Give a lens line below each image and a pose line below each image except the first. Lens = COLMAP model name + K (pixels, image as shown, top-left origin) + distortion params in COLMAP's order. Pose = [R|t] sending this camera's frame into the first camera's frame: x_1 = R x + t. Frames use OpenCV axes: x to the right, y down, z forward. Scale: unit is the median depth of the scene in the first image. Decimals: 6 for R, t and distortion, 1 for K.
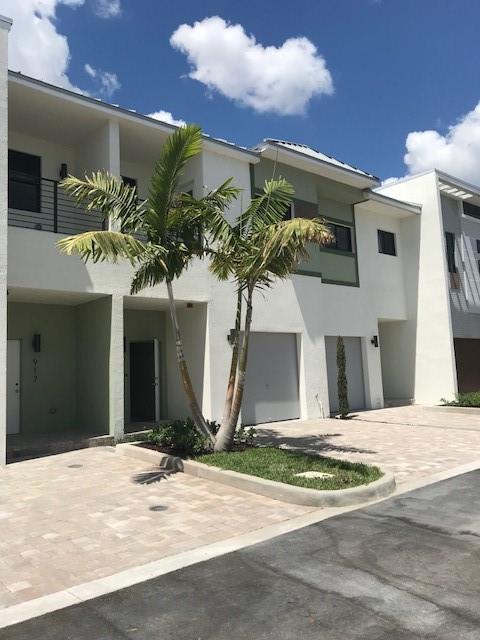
lens RADIAL K [[527.8, 0, 240.2], [0, 527.8, 319.7], [0, 0, 1]] dist [0.008941, 0.003581]
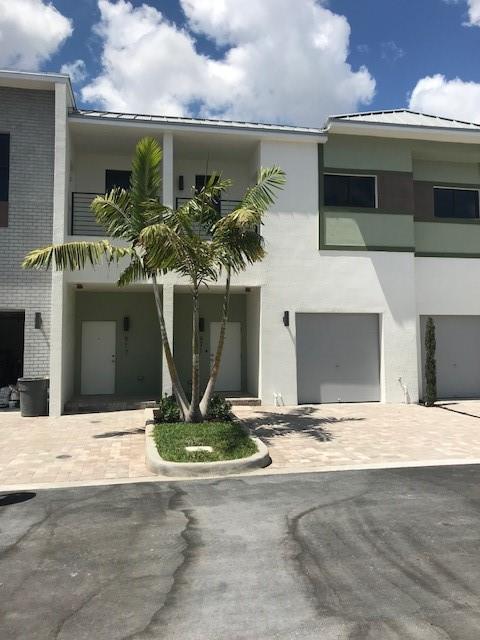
lens RADIAL K [[527.8, 0, 240.6], [0, 527.8, 319.5], [0, 0, 1]] dist [0.008941, 0.003581]
pose [[0.861951, 0.002974, -0.506982, 0.446282], [0.024059, 0.998616, 0.046763, -0.016918], [0.506420, -0.052505, 0.860687, 0.056905]]
